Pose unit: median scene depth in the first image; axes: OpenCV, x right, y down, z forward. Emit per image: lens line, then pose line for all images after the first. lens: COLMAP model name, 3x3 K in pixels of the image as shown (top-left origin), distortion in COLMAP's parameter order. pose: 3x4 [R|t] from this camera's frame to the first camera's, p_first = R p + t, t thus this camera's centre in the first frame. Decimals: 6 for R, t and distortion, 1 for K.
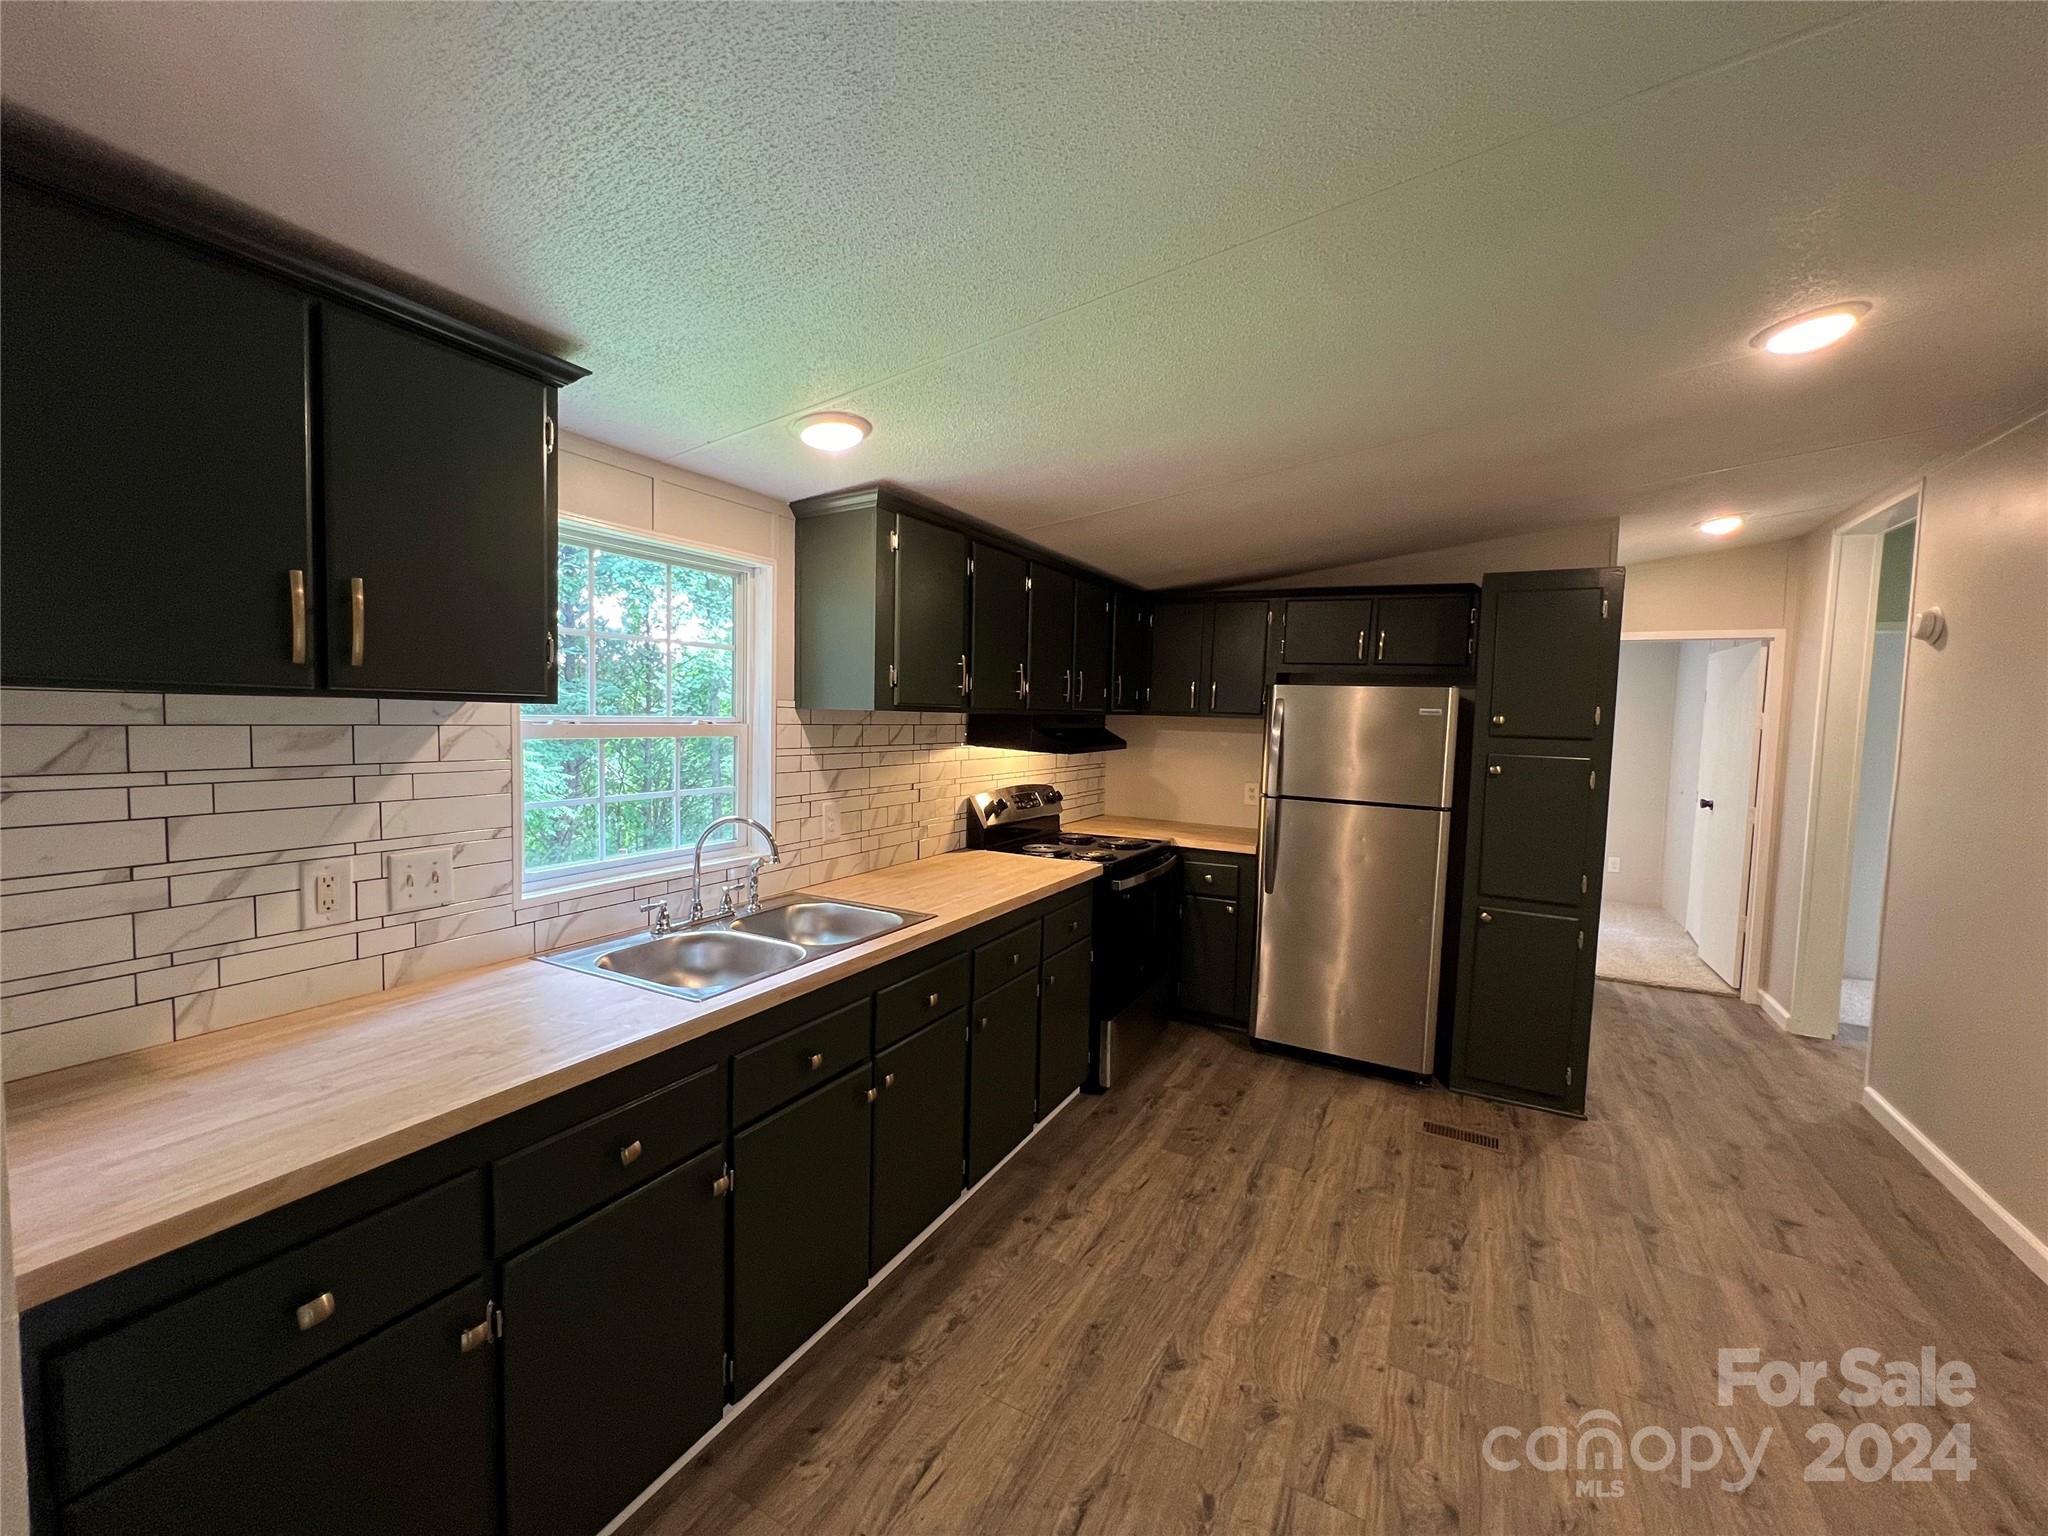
lens RADIAL K [[822.8, 0, 1021.7], [0, 822.8, 765.3], [0, 0, 1]] dist [-0.003276, 0.000341]
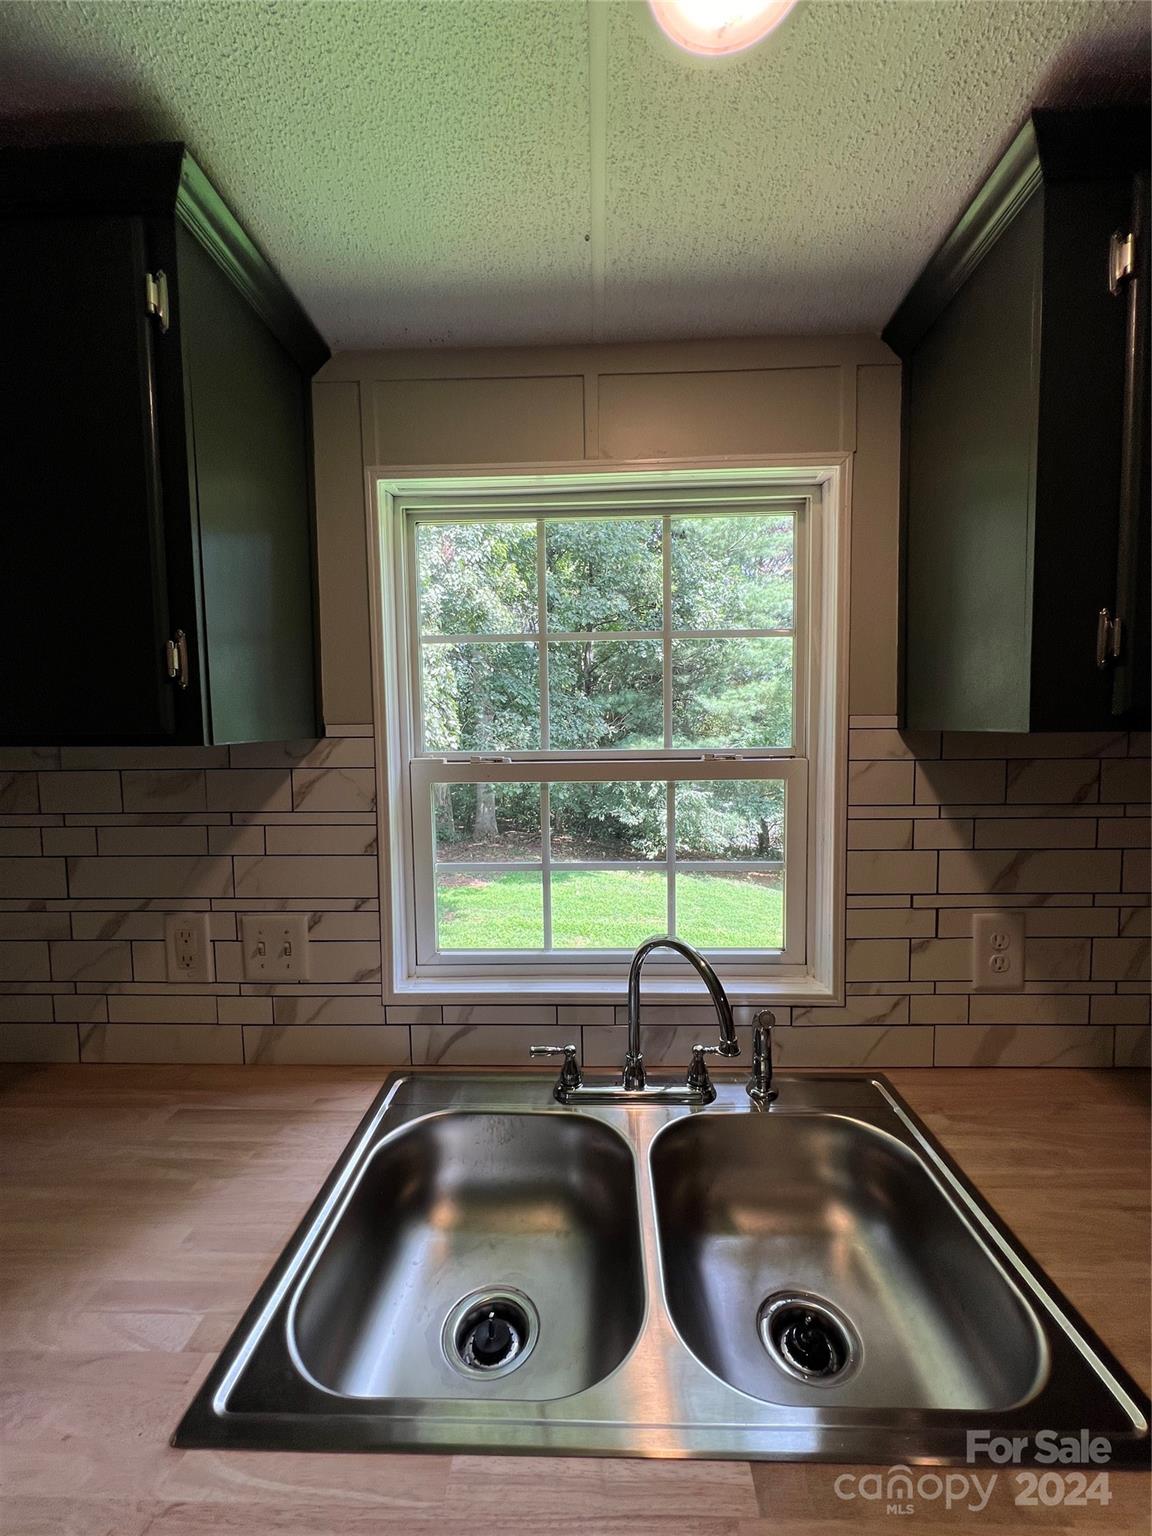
lens RADIAL K [[617.1, 0, 580.6], [0, 617.1, 766.2], [0, 0, 1]] dist [-0.003276, 0.000341]
pose [[0.448380, 0.029468, -0.893357, -0.015858], [-0.031273, 0.999362, 0.017269, -0.053790], [0.893296, 0.020195, 0.449015, 0.743805]]
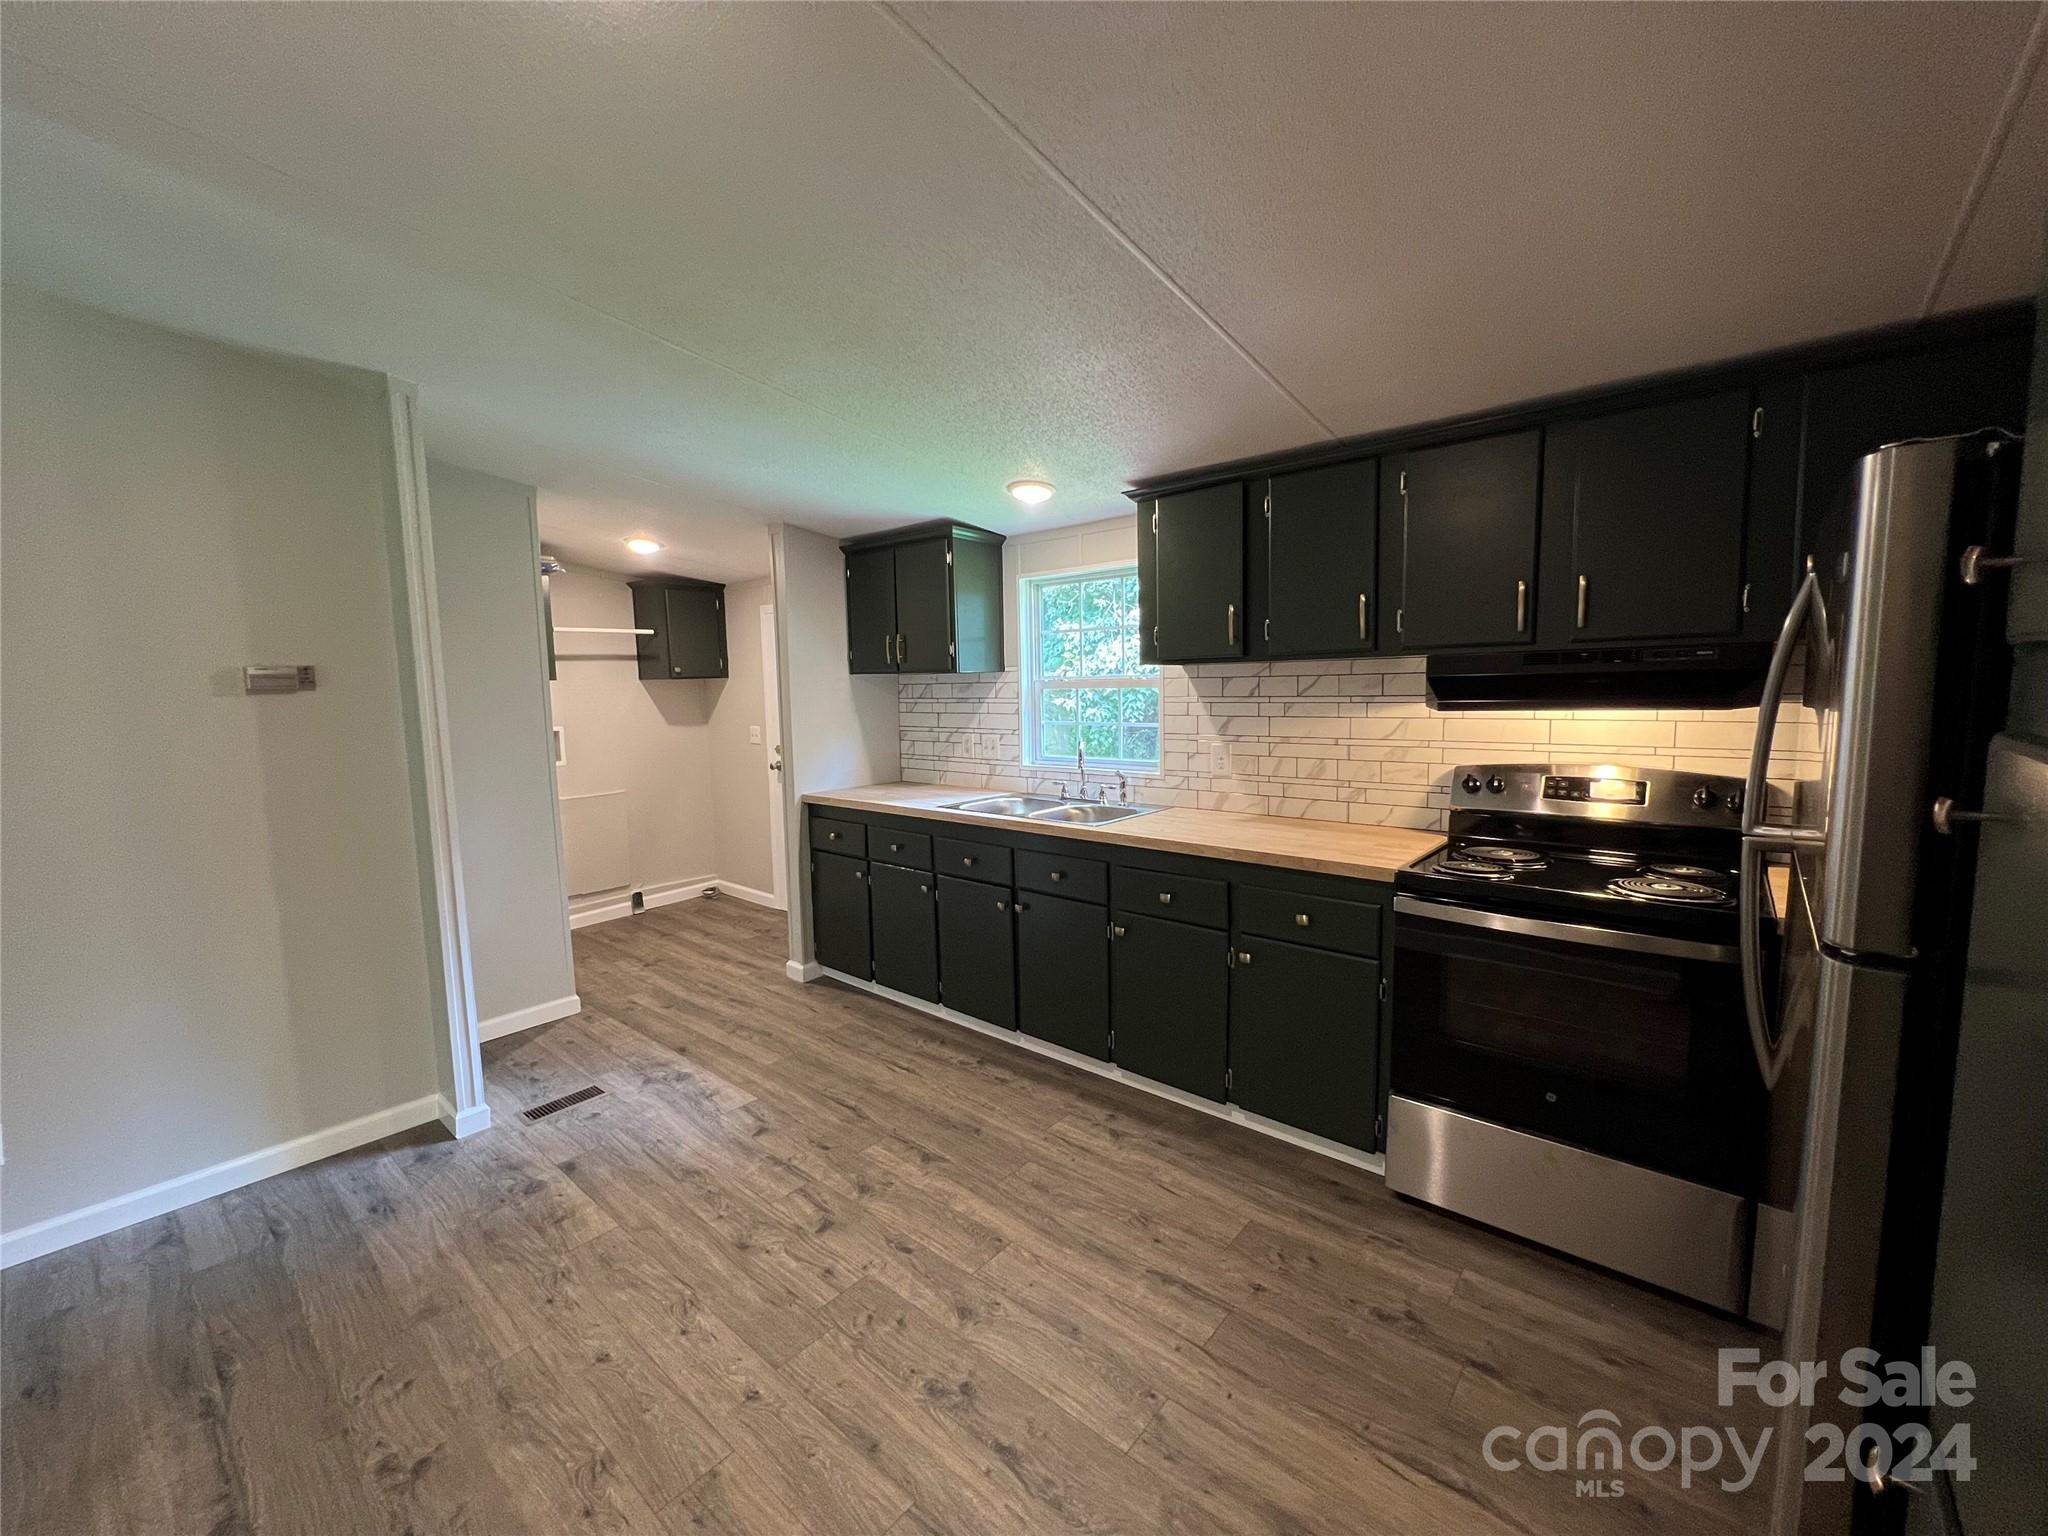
lens RADIAL K [[822.8, 0, 1021.7], [0, 822.8, 765.3], [0, 0, 1]] dist [-0.003276, 0.000341]
pose [[-0.211959, 0.077632, -0.974190, 1.202878], [-0.045548, 0.994972, 0.089198, -0.020101], [0.976217, 0.063279, -0.207357, 1.194985]]
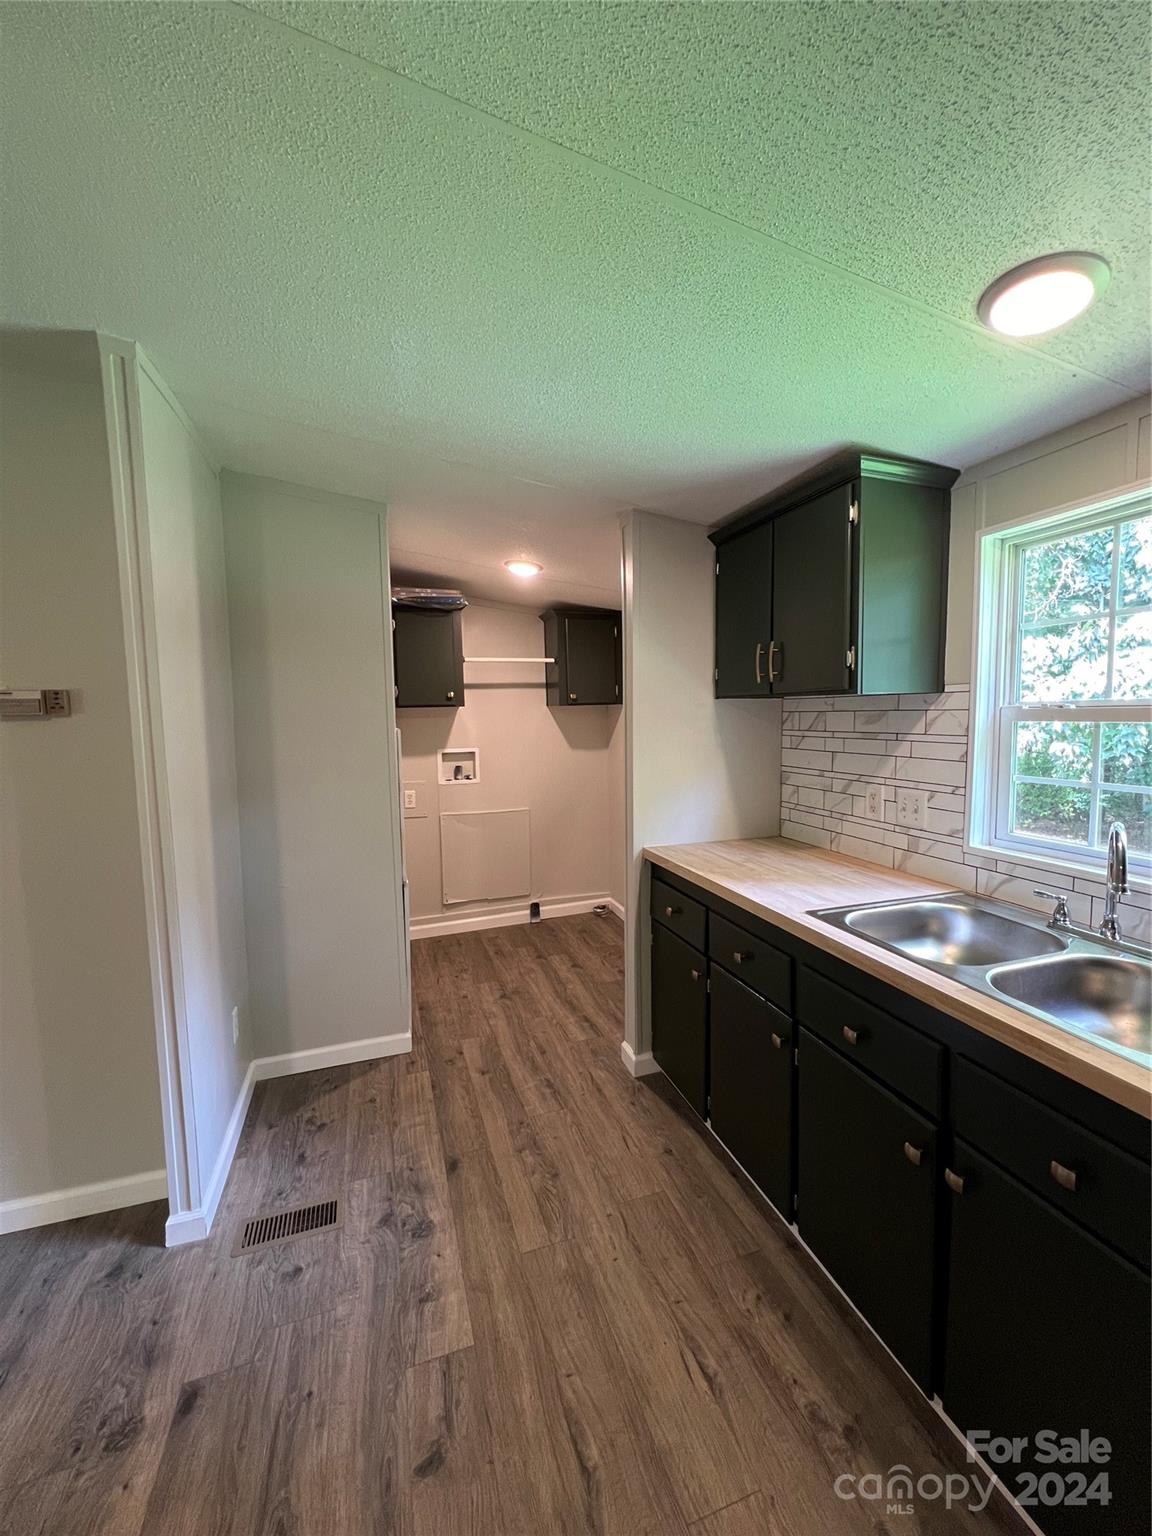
lens RADIAL K [[615.6, 0, 579.9], [0, 615.6, 766.1], [0, 0, 1]] dist [-0.003009, -0.000249]
pose [[-0.684415, 0.046267, -0.727623, 0.415502], [-0.046941, 0.993118, 0.107303, -0.028838], [0.727580, 0.107595, -0.677533, 0.994955]]
